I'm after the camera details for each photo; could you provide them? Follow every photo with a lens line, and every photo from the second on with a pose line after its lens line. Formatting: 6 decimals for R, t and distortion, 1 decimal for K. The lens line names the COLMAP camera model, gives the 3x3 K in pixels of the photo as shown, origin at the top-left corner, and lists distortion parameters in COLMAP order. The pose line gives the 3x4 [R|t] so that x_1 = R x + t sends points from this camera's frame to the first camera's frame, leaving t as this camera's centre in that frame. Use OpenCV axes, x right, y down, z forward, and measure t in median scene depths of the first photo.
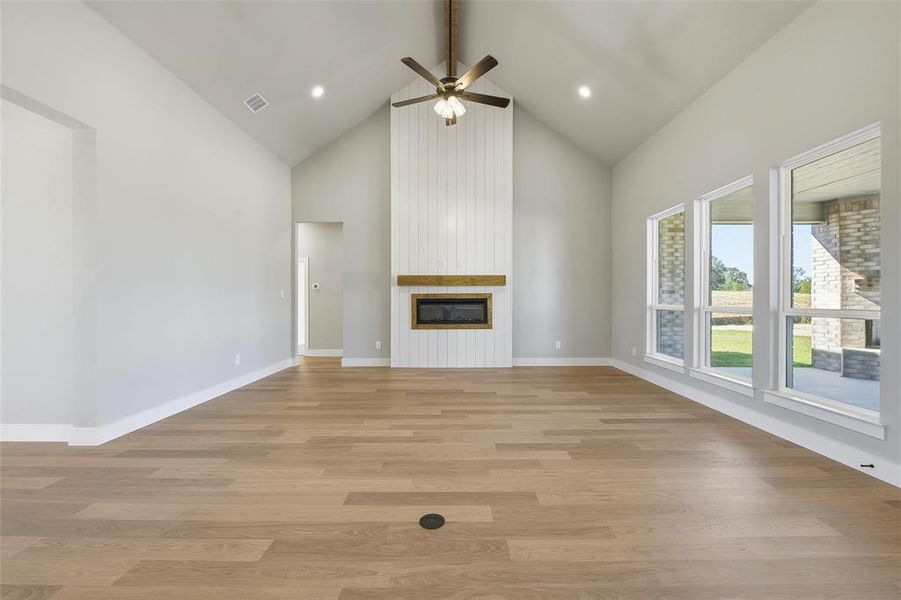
lens RADIAL K [[360.1, 0, 455.0], [0, 360.1, 299.7], [0, 0, 1]] dist [-0.009953, 0.000568]
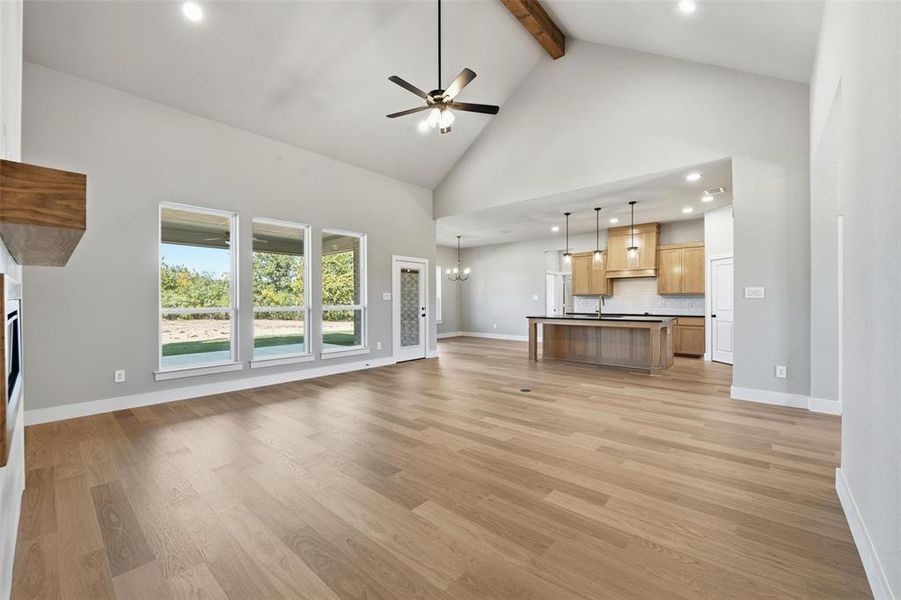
lens RADIAL K [[360.1, 0, 457.0], [0, 360.1, 302.7], [0, 0, 1]] dist [-0.009953, 0.000568]
pose [[-0.756016, -0.000930, 0.654552, -0.420852], [0.004457, 0.999969, 0.006568, -0.001789], [-0.654538, 0.007883, -0.755988, 1.005628]]
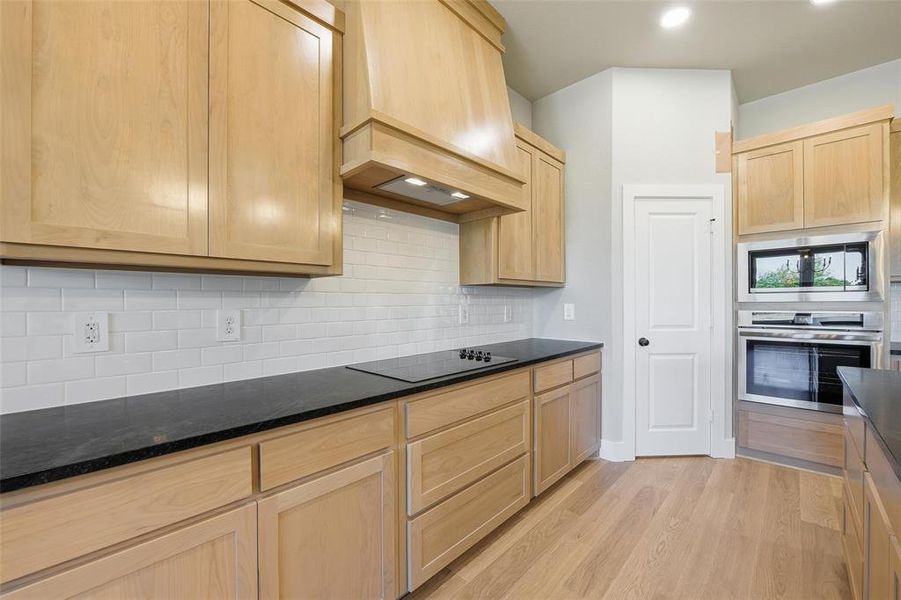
lens RADIAL K [[360.1, 0, 456.8], [0, 360.1, 304.2], [0, 0, 1]] dist [-0.009953, 0.000568]
pose [[-0.691081, 0.006830, -0.722745, 0.189101], [0.004139, 0.999976, 0.005493, 0.001138], [0.722766, 0.000805, -0.691093, -0.258067]]
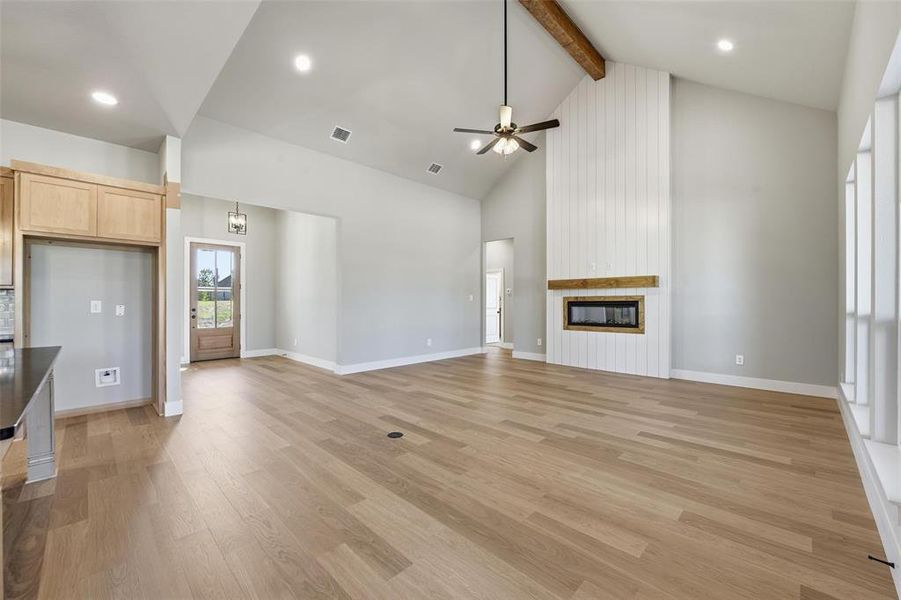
lens RADIAL K [[360.1, 0, 451.9], [0, 360.1, 301.2], [0, 0, 1]] dist [-0.009953, 0.000568]
pose [[0.711536, -0.000727, -0.702650, 0.411095], [-0.000505, 0.999999, -0.001546, -0.000984], [0.702650, 0.001455, 0.711534, -0.002399]]
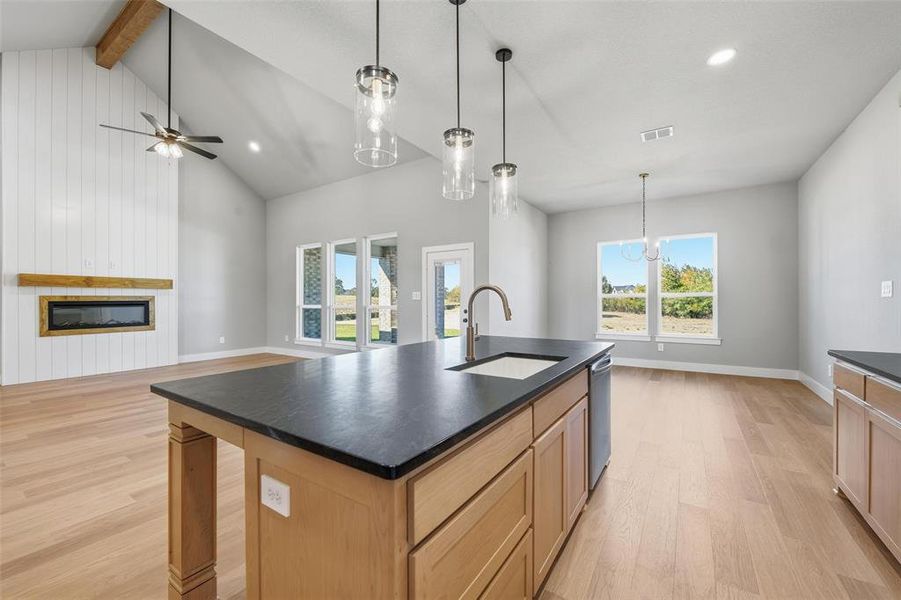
lens RADIAL K [[360.1, 0, 453.5], [0, 360.1, 301.0], [0, 0, 1]] dist [-0.009953, 0.000568]
pose [[0.553396, -0.000345, 0.832918, -0.289855], [0.002762, 0.999995, -0.001421, 0.000772], [-0.832913, 0.003086, 0.553395, -0.303479]]
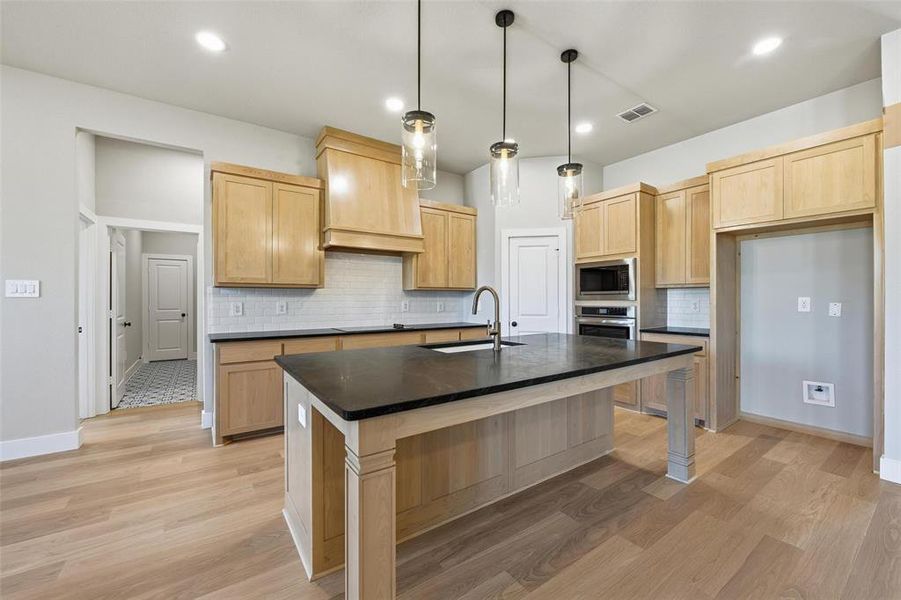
lens RADIAL K [[360.1, 0, 457.4], [0, 360.1, 298.8], [0, 0, 1]] dist [-0.009953, 0.000568]
pose [[-0.815596, -0.001223, -0.578621, 0.230836], [-0.000126, 0.999998, -0.001936, 0.001079], [0.578622, -0.001506, -0.815594, 0.137324]]
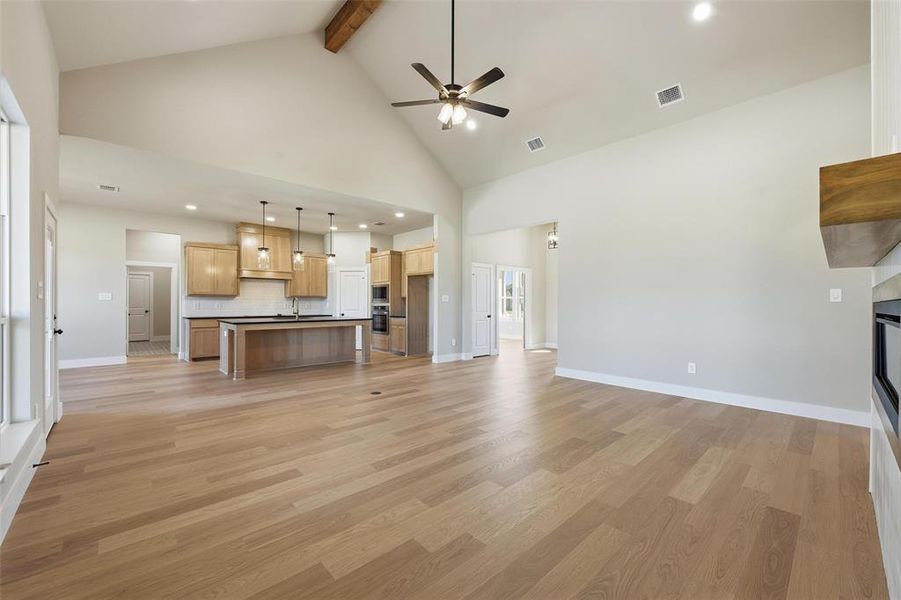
lens RADIAL K [[360.1, 0, 452.7], [0, 360.1, 302.0], [0, 0, 1]] dist [-0.009953, 0.000568]
pose [[-0.730272, -0.005676, -0.683133, 0.387583], [-0.006379, 0.999979, -0.001489, -0.000684], [0.683127, 0.003271, -0.730293, 0.995224]]
